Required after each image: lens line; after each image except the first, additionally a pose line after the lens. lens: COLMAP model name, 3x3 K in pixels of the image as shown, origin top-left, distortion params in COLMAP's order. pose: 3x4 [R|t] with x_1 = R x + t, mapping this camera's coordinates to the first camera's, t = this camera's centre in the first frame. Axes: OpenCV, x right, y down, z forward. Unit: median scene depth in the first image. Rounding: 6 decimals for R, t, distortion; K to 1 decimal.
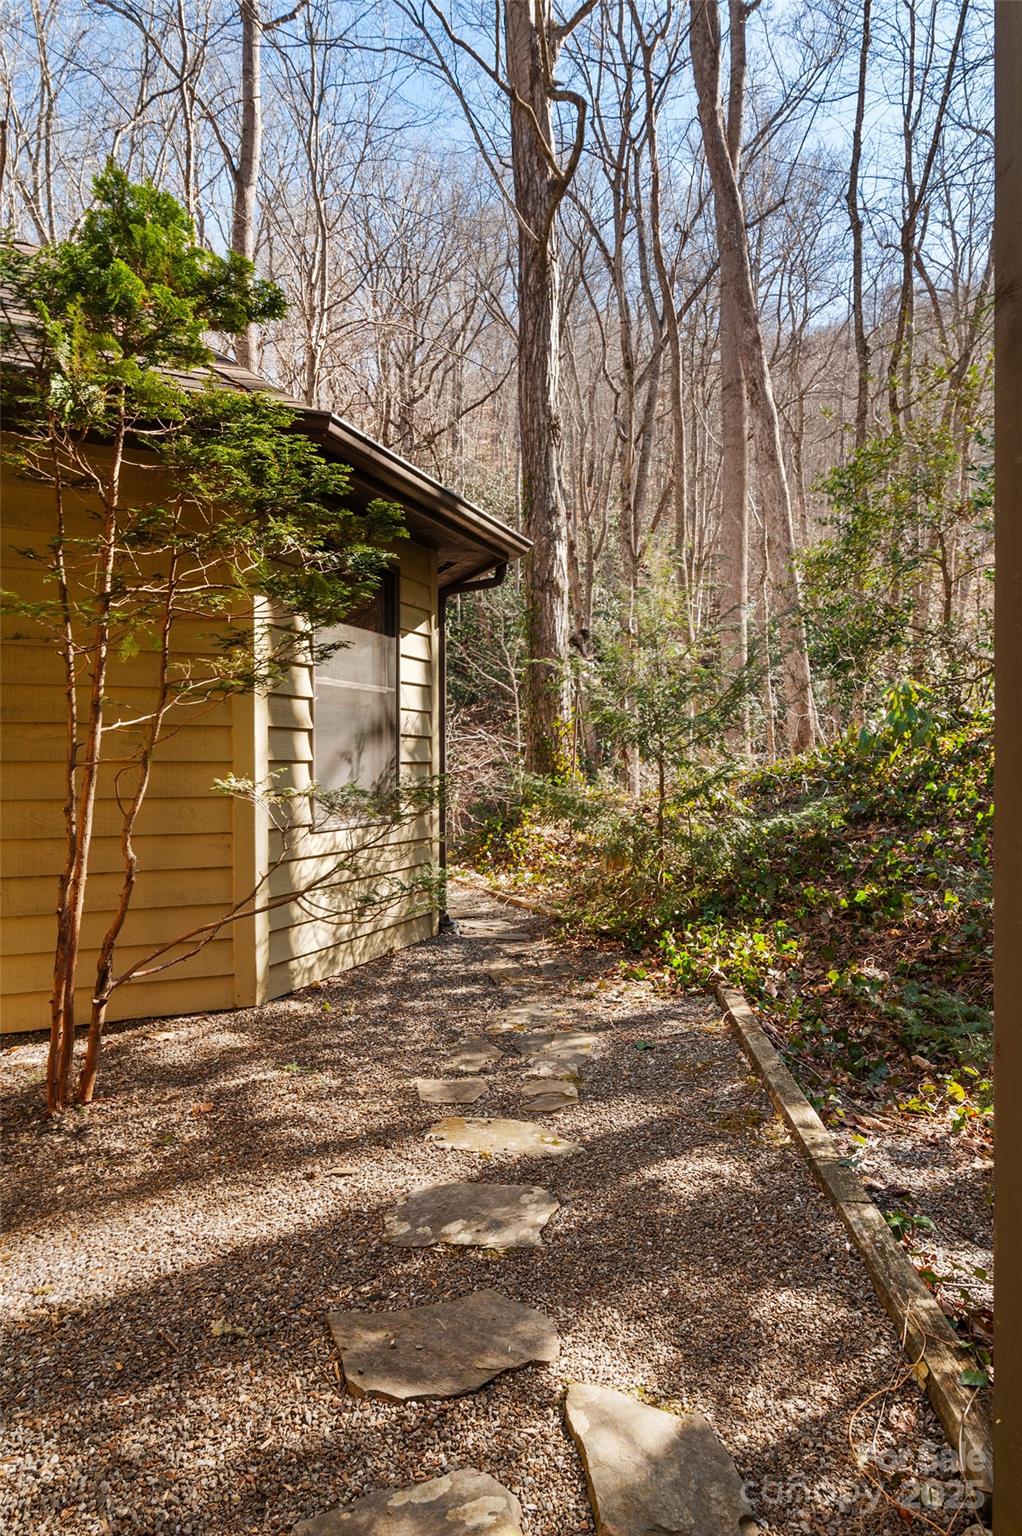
lens RADIAL K [[922.4, 0, 512.5], [0, 922.4, 761.3], [0, 0, 1]] dist [-0.006902, -0.000145]
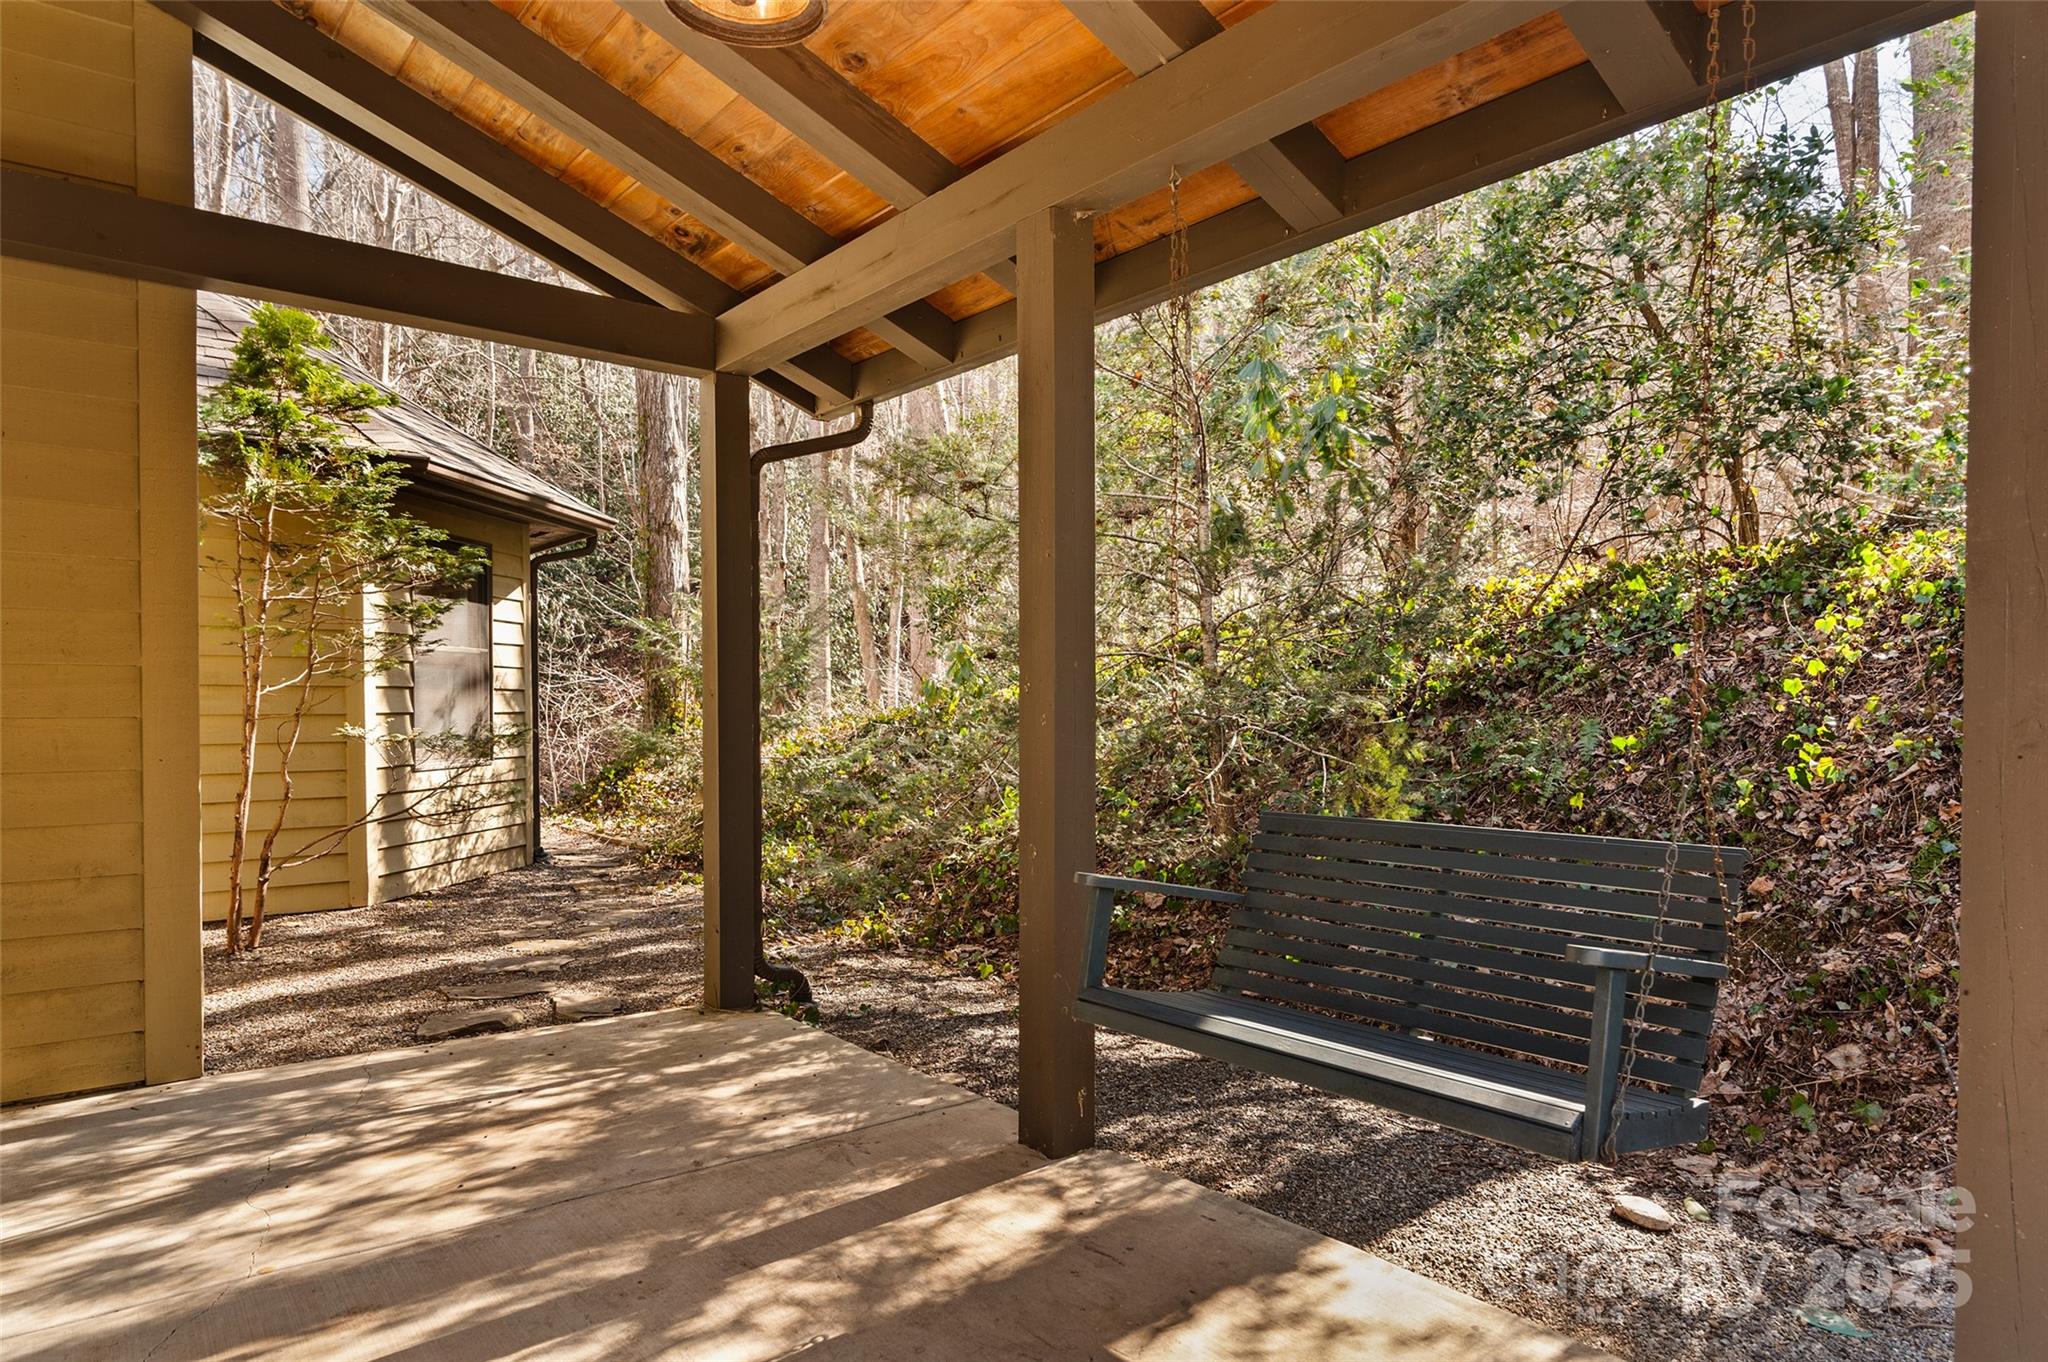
lens RADIAL K [[1236.5, 0, 1021.6], [0, 1236.5, 702.0], [0, 0, 1]] dist [0.004824, 0.000190]
pose [[0.965561, -0.004497, 0.260137, 0.113234], [0.004349, 0.999990, 0.001145, -0.010646], [-0.260139, 0.000025, 0.965571, -0.670153]]
